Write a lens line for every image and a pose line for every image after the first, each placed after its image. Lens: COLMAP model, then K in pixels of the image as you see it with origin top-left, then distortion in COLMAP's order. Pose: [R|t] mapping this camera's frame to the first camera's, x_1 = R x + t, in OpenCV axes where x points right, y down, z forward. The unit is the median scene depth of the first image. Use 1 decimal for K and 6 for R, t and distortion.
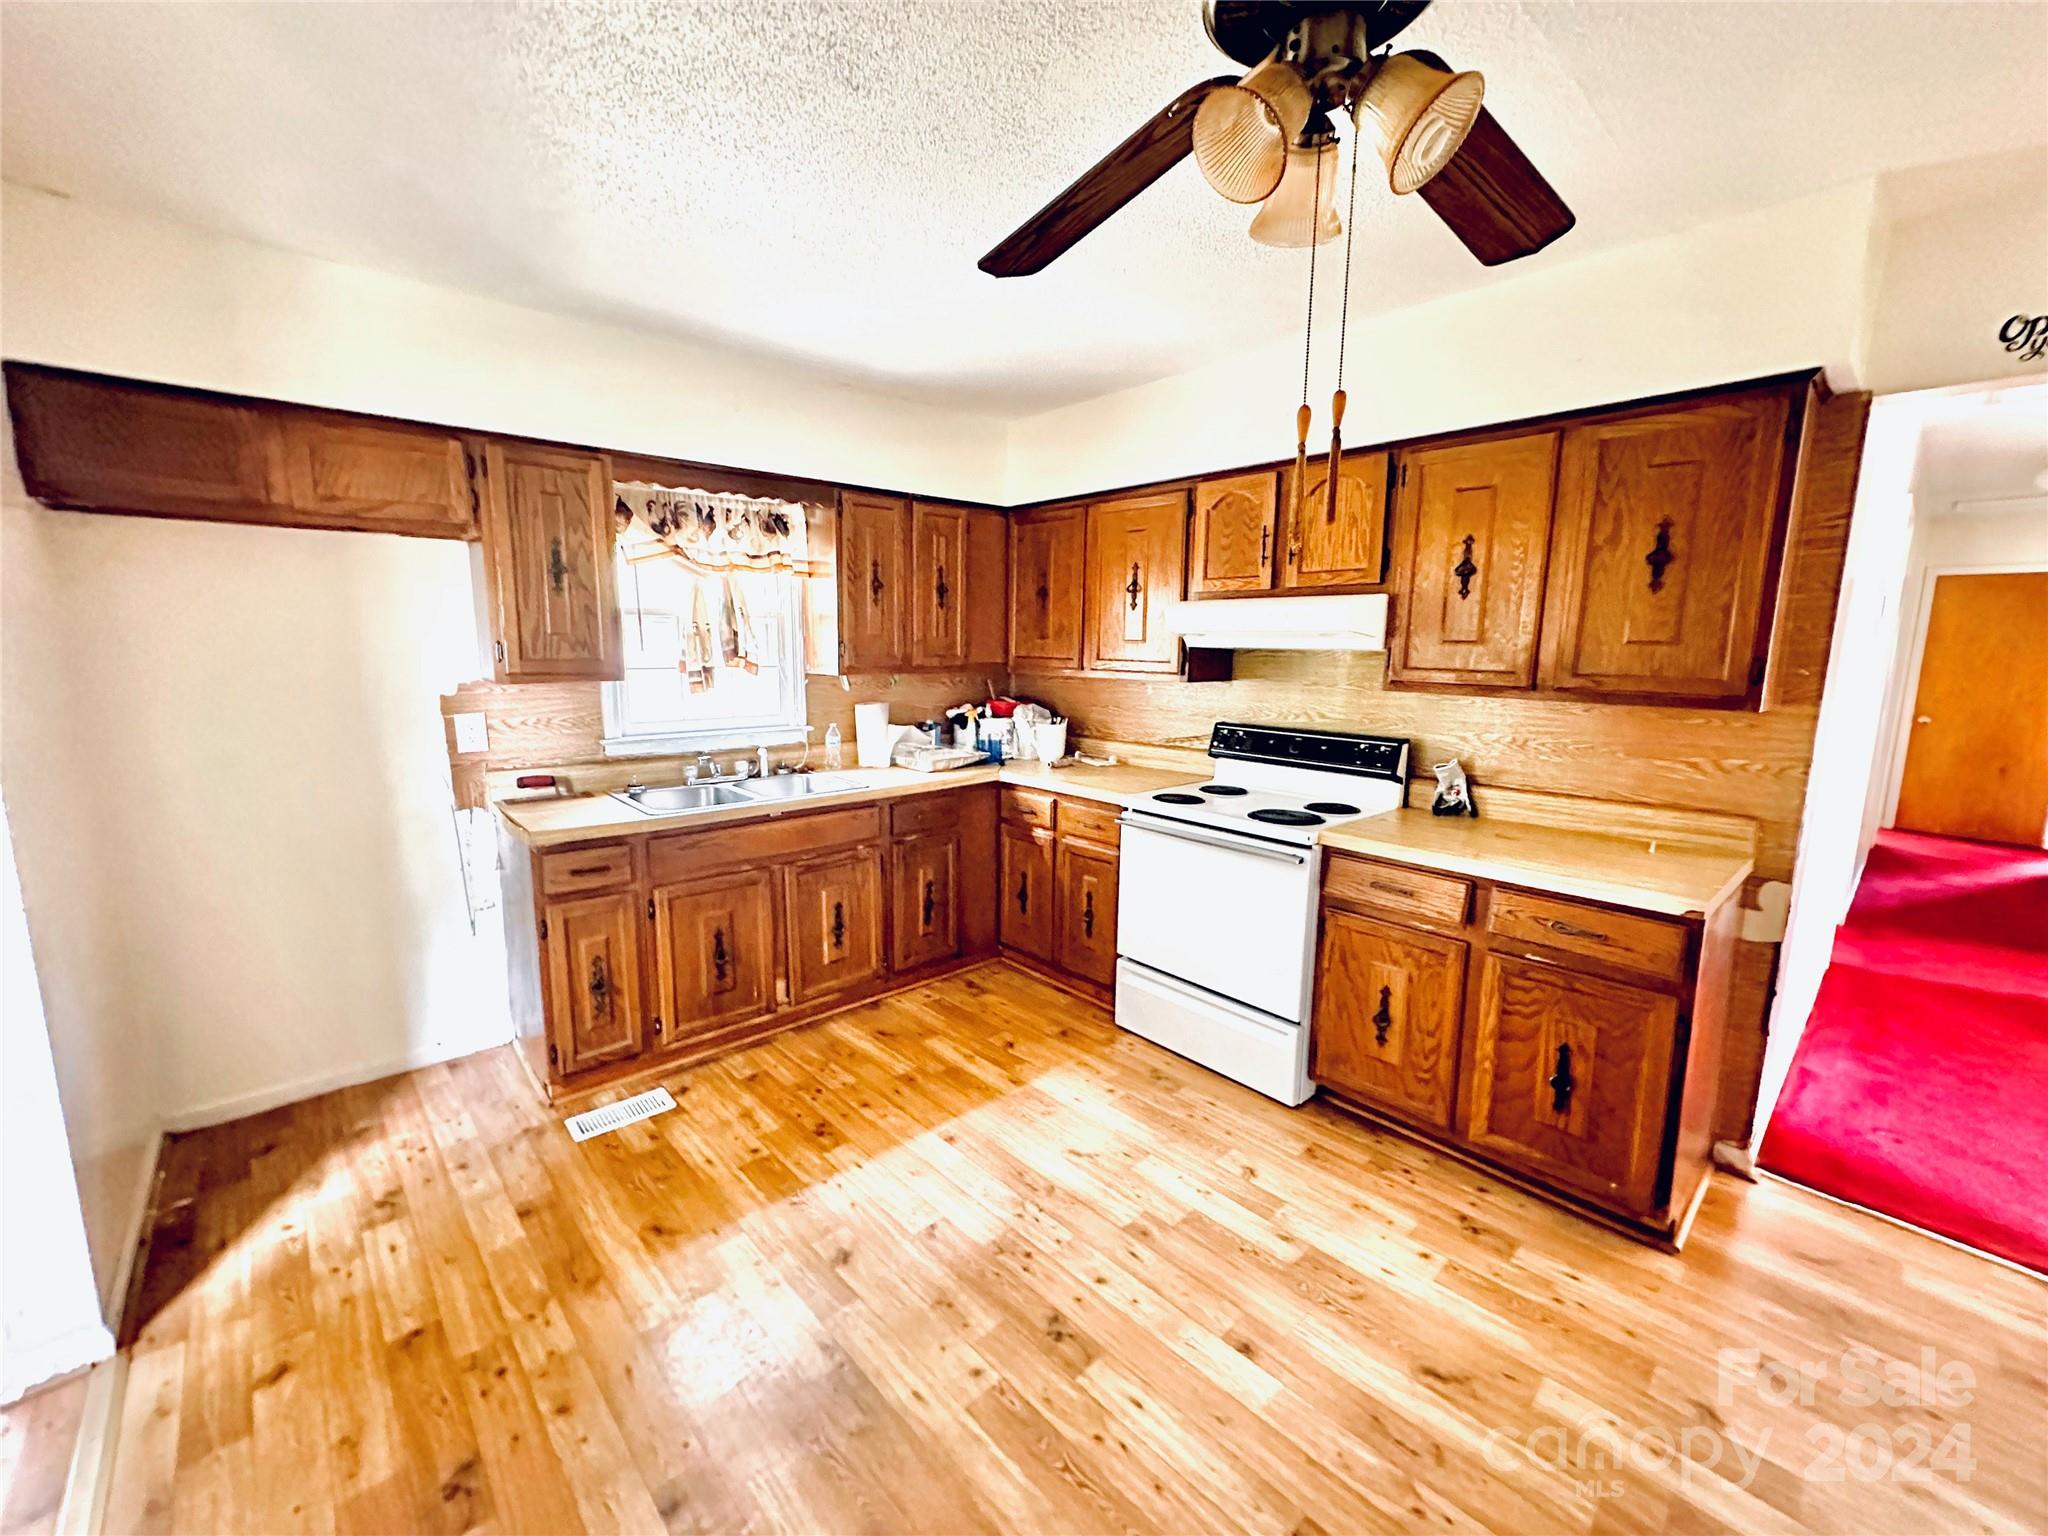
lens RADIAL K [[821.9, 0, 1020.2], [0, 821.9, 771.7], [0, 0, 1]] dist [-0.000782, -0.000130]
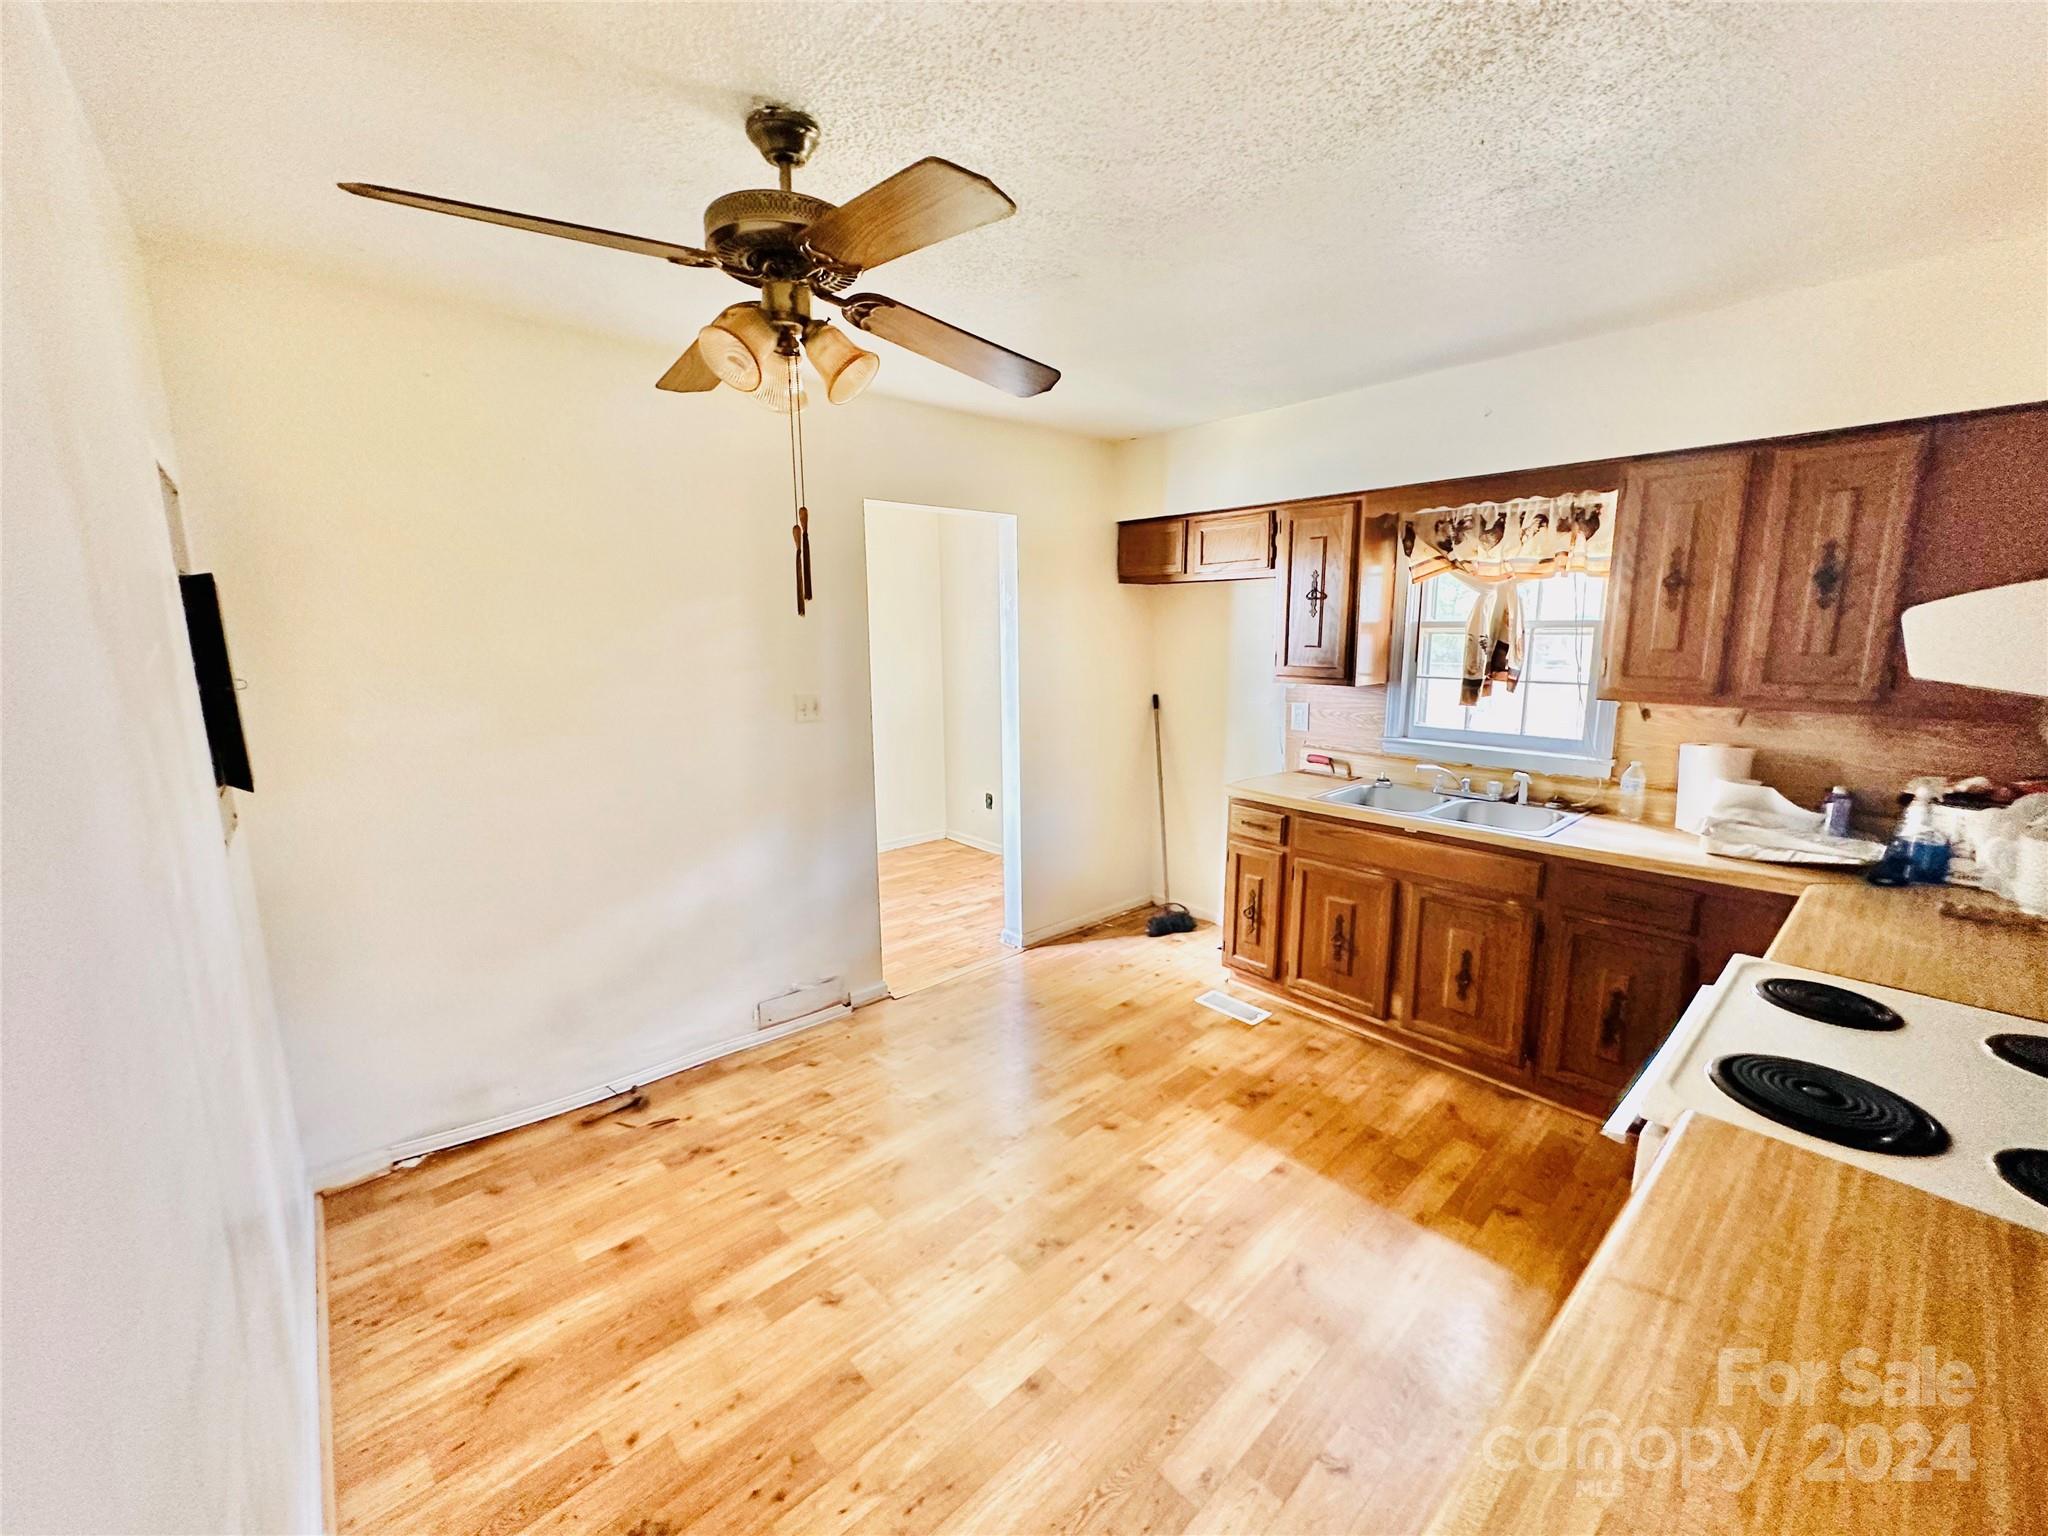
lens RADIAL K [[821.9, 0, 1016.8], [0, 821.9, 762.4], [0, 0, 1]] dist [-0.000782, -0.000130]
pose [[-0.017531, 0.155286, -0.987714, 0.679272], [-0.152802, 0.975845, 0.156132, -0.110390], [0.988101, 0.153662, 0.006620, 0.512398]]
